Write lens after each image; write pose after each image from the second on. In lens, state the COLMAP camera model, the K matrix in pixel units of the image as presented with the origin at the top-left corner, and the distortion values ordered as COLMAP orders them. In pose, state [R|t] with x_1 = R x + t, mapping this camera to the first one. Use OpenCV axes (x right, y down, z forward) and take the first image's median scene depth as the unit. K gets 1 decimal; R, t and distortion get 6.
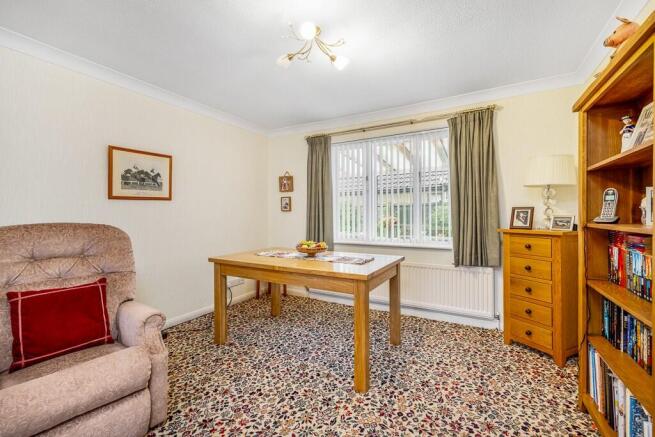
lens RADIAL K [[283.4, 0, 326.1], [0, 283.4, 217.6], [0, 0, 1]] dist [0.000701, -0.000275]
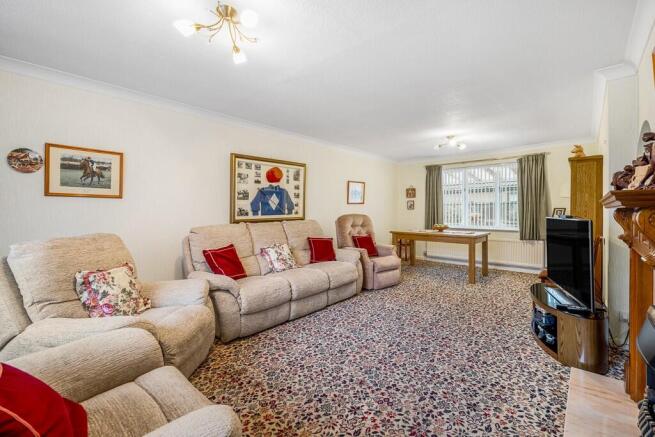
lens RADIAL K [[283.4, 0, 328.7], [0, 283.4, 211.9], [0, 0, 1]] dist [0.000701, -0.000275]
pose [[0.971967, 0.005577, -0.235052, -0.243838], [-0.007937, 0.999927, -0.009096, 0.012302], [0.234984, 0.010707, 0.971940, -0.813829]]
